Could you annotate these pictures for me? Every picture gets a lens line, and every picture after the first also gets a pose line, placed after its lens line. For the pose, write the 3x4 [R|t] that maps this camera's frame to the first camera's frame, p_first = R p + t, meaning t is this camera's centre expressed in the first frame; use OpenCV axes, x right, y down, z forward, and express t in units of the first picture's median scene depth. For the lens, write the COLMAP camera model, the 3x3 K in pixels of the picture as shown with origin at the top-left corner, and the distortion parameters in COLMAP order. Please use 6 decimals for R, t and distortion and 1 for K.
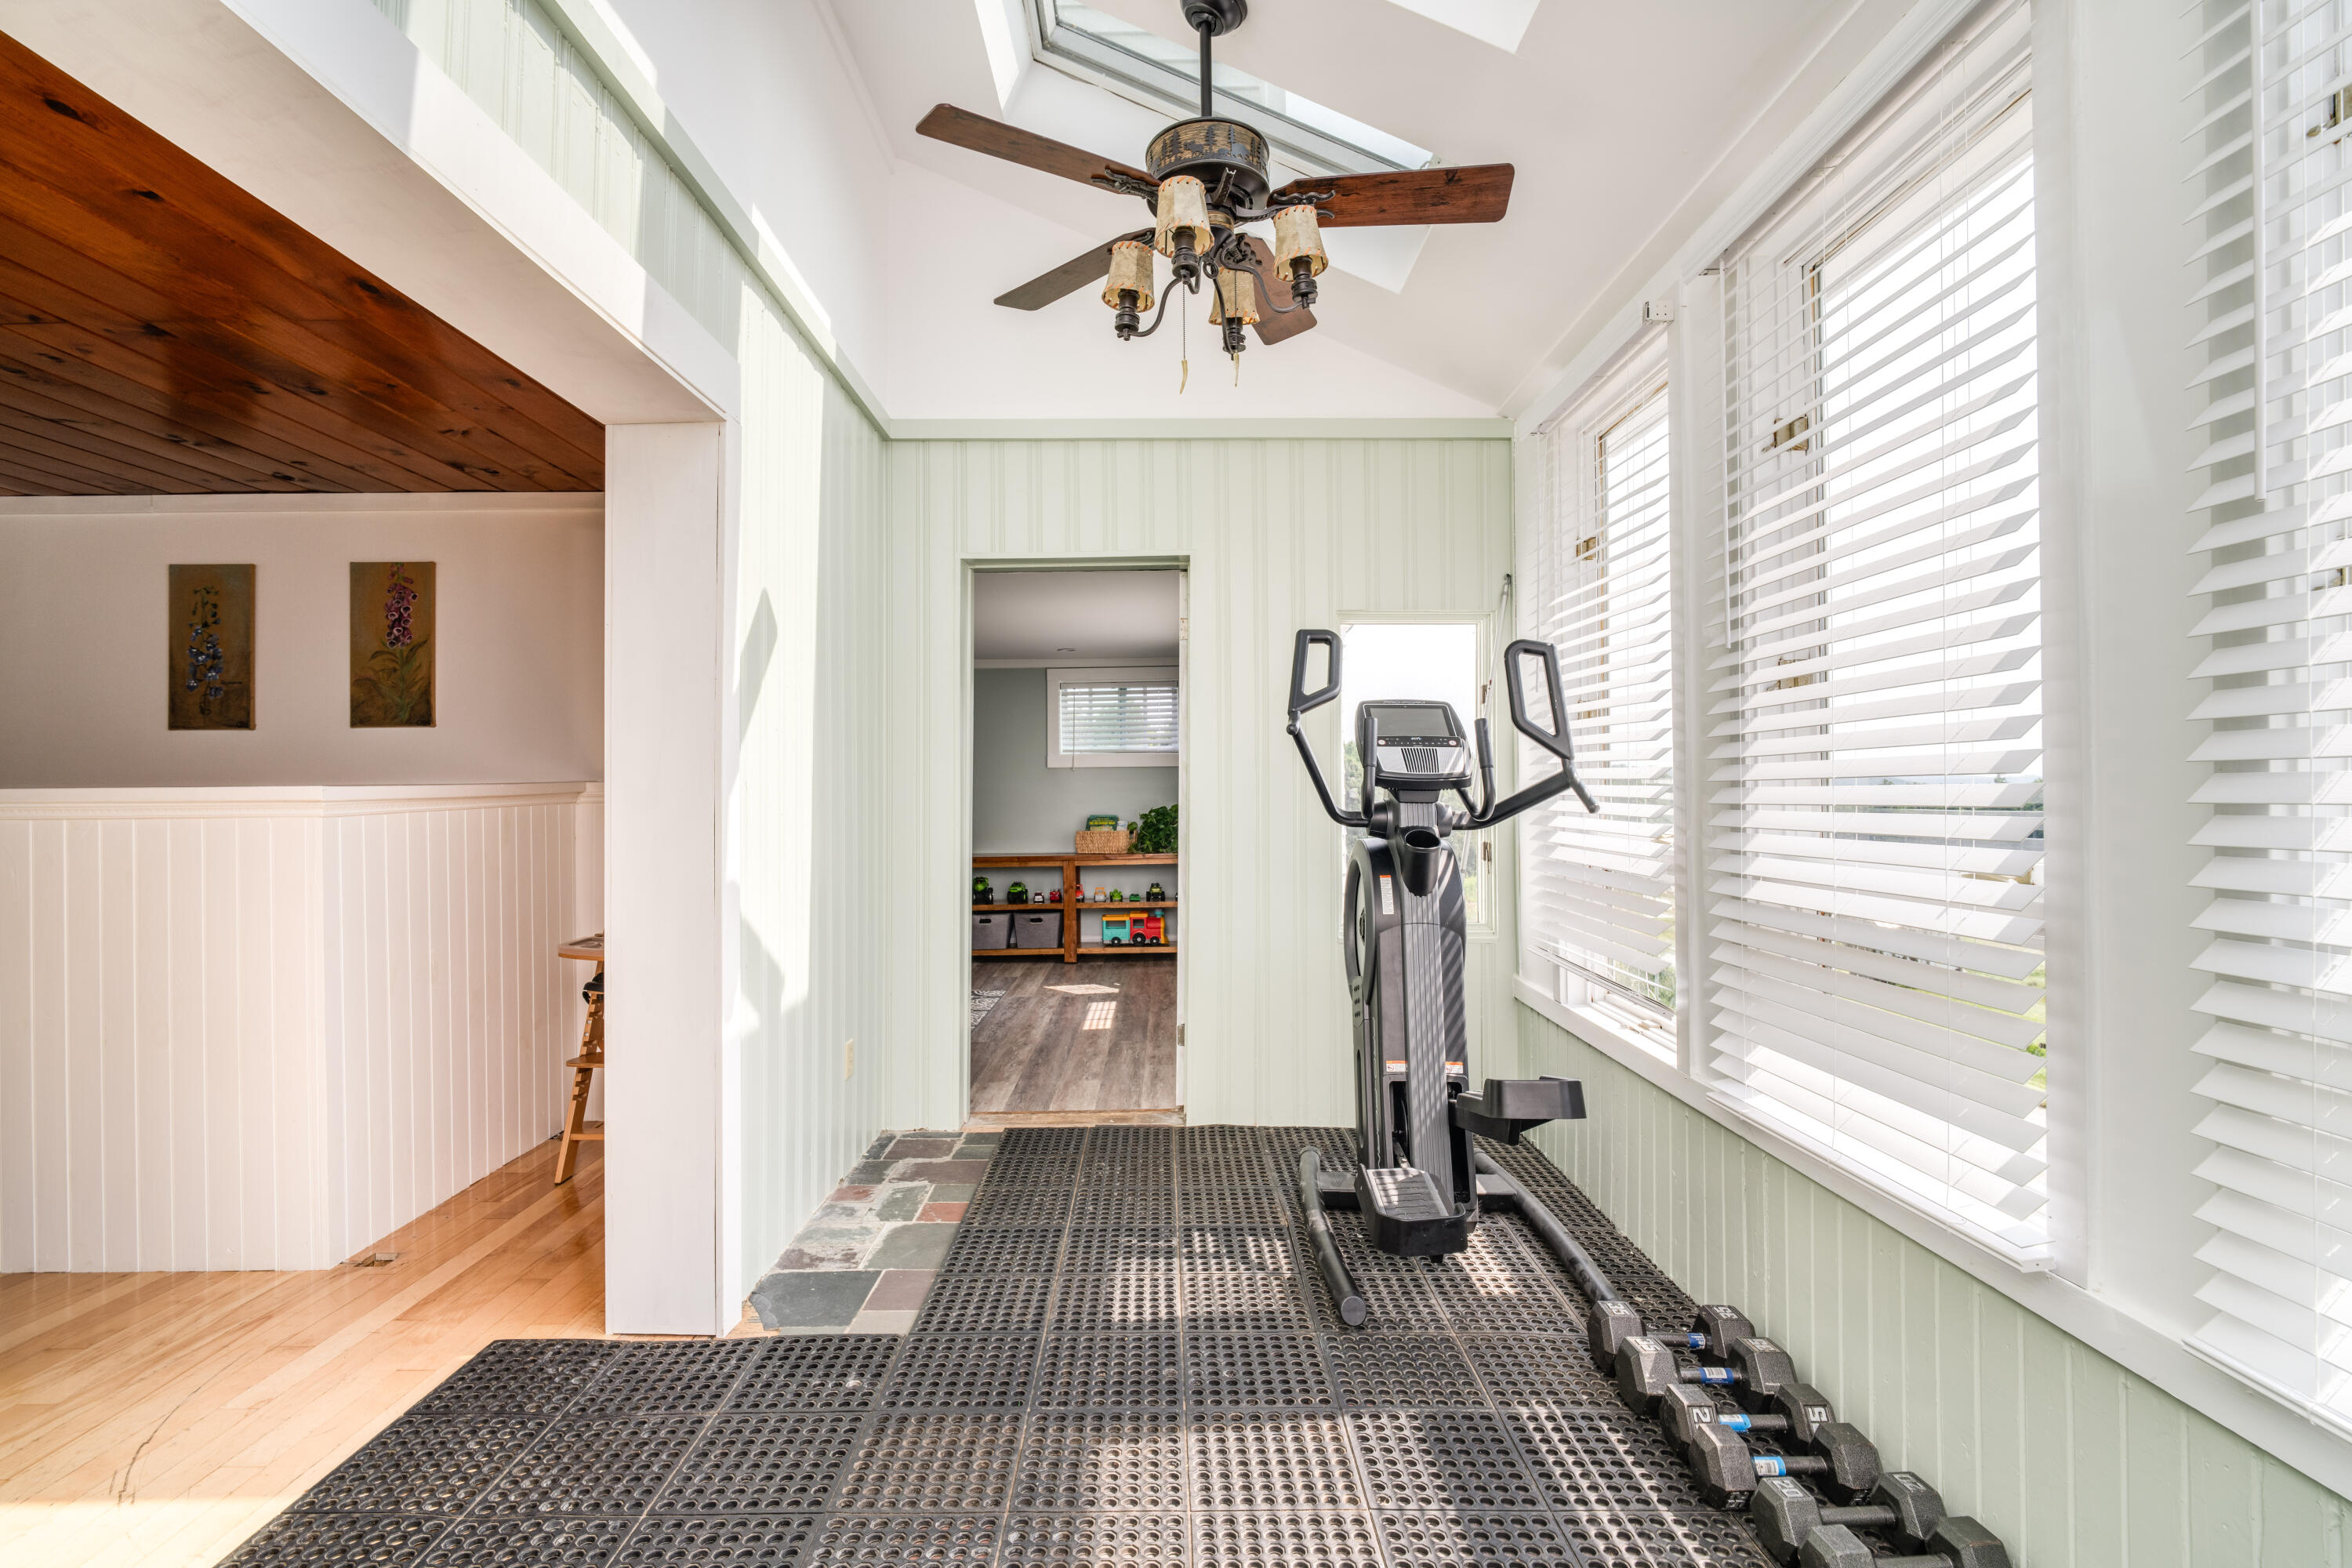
lens RADIAL K [[1121.2, 0, 1171.2], [0, 1121.2, 790.8], [0, 0, 1]] dist [0.002345, -0.001657]
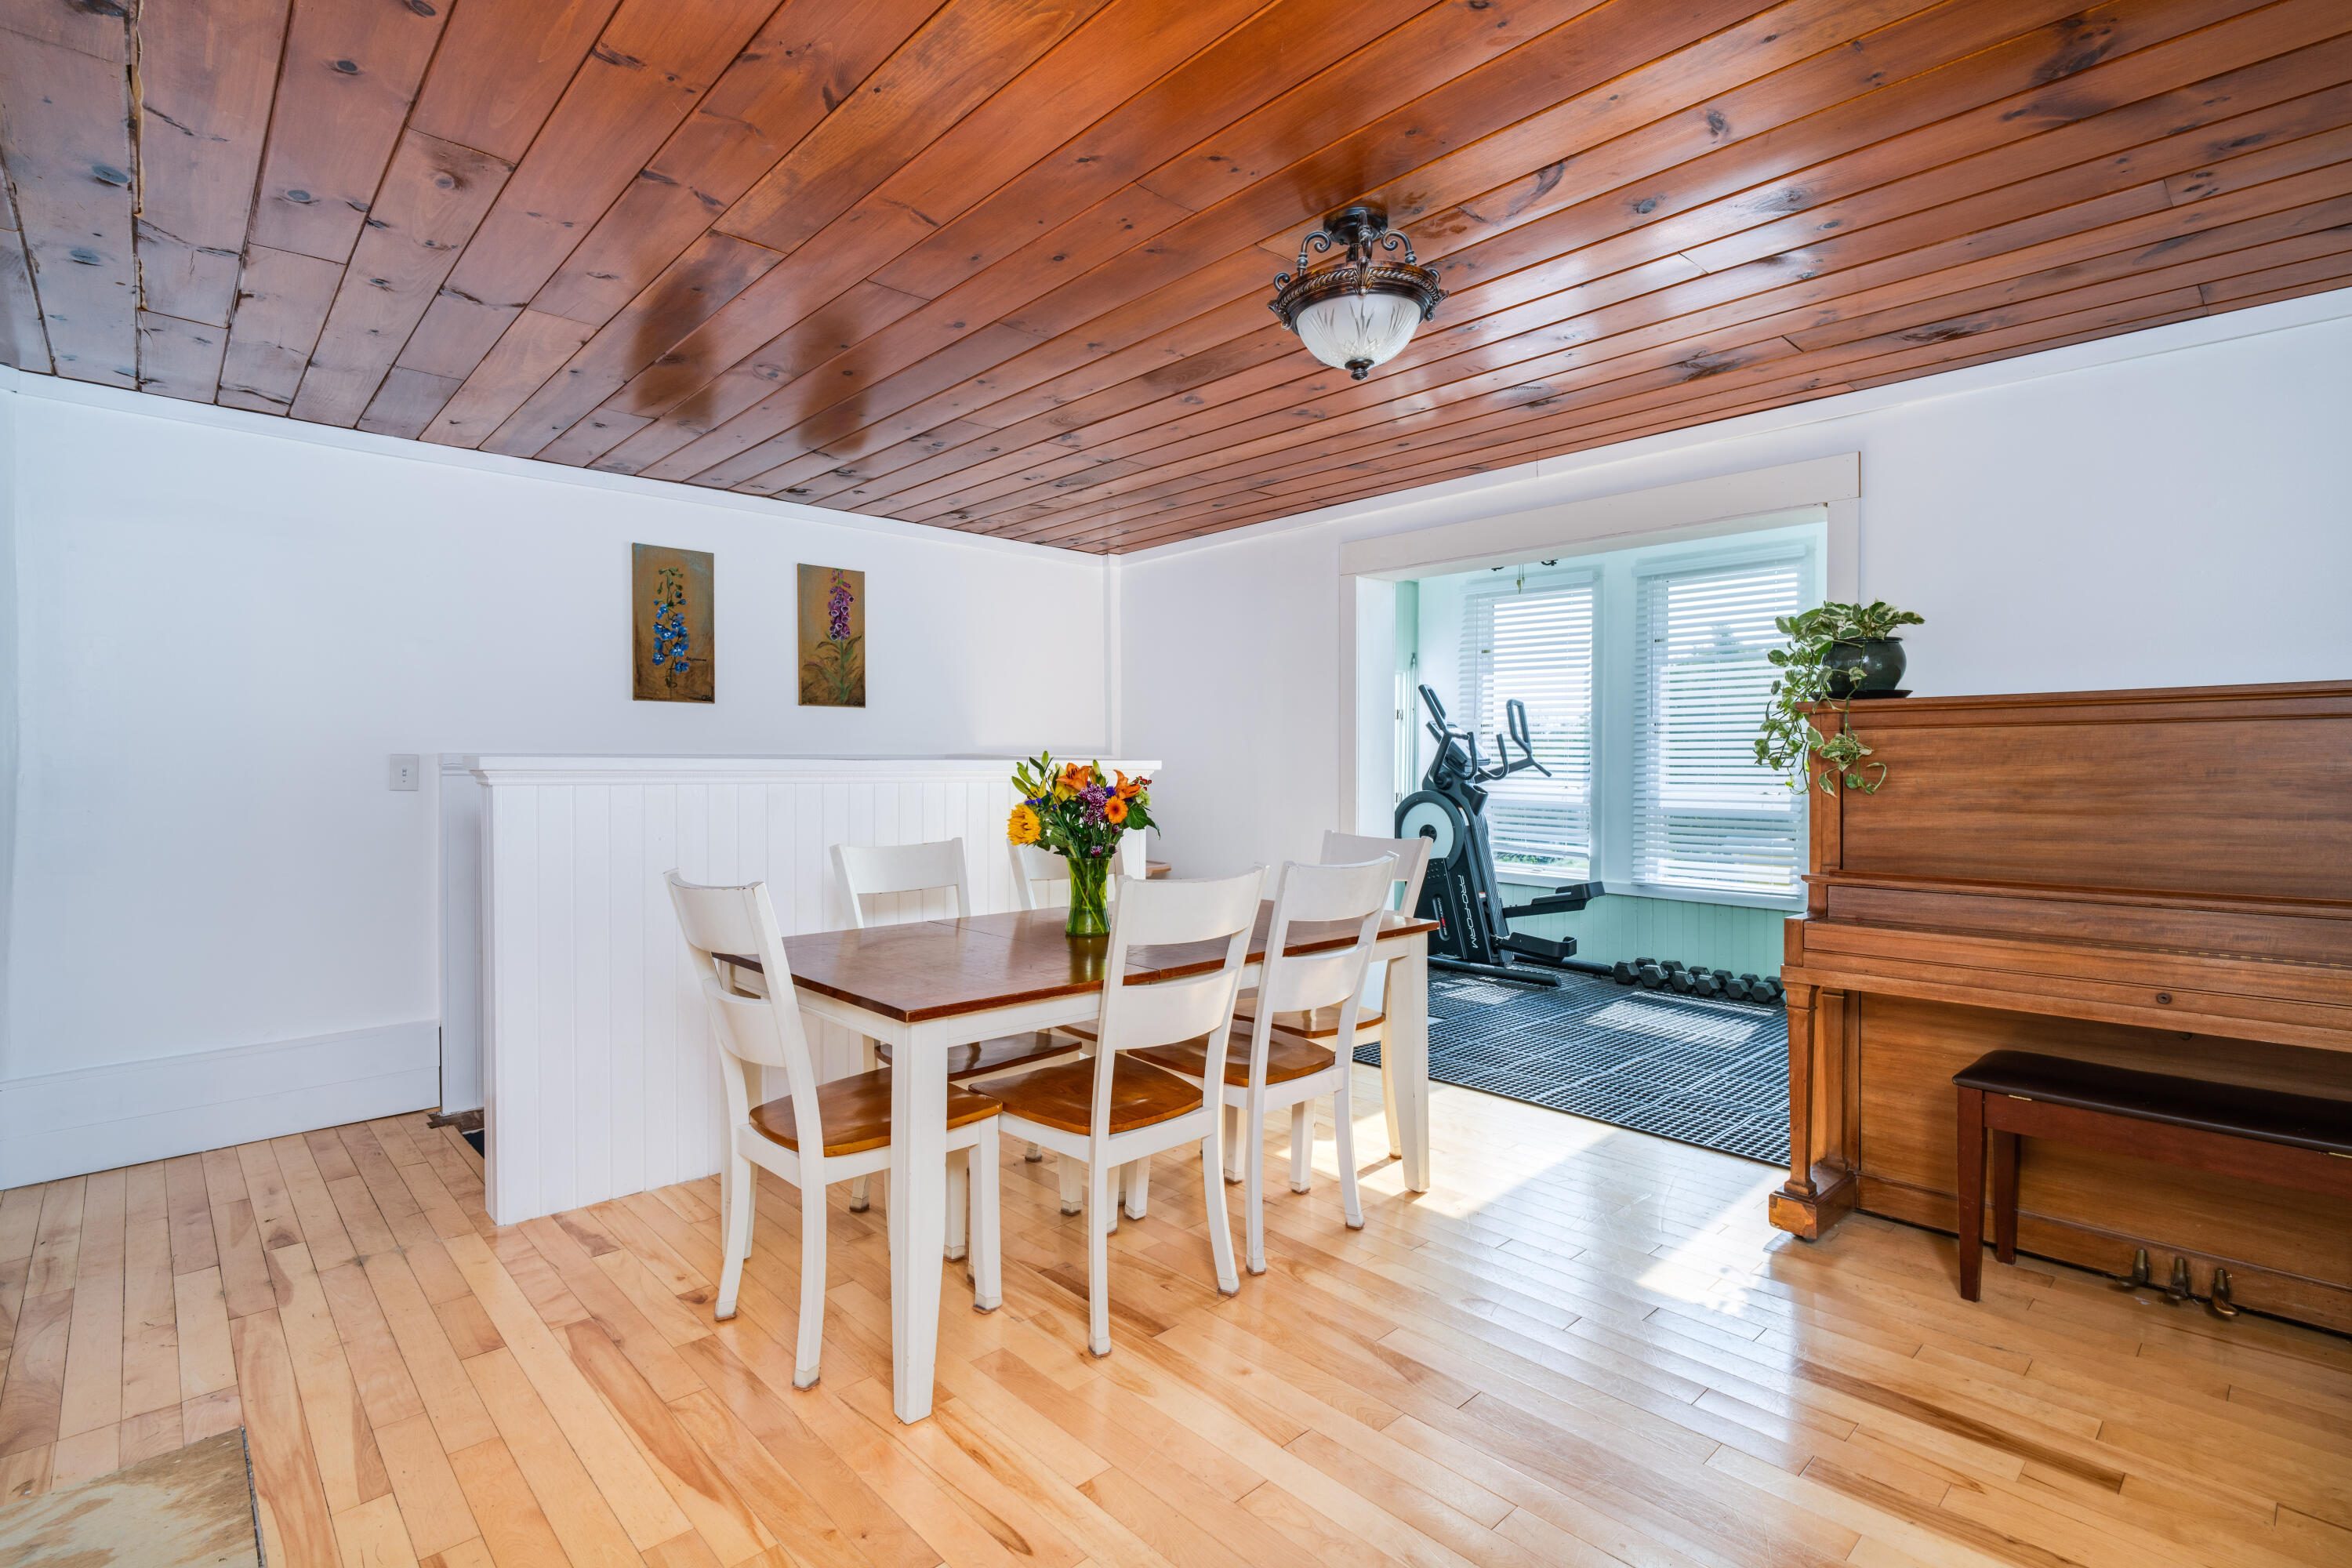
lens RADIAL K [[1121.2, 0, 1174.9], [0, 1121.2, 776.3], [0, 0, 1]] dist [0.002345, -0.001657]
pose [[0.730192, 0.000327, 0.683242, -1.243953], [-0.008679, 0.999924, 0.008797, 0.003780], [-0.683187, -0.012353, 0.730139, -0.119314]]
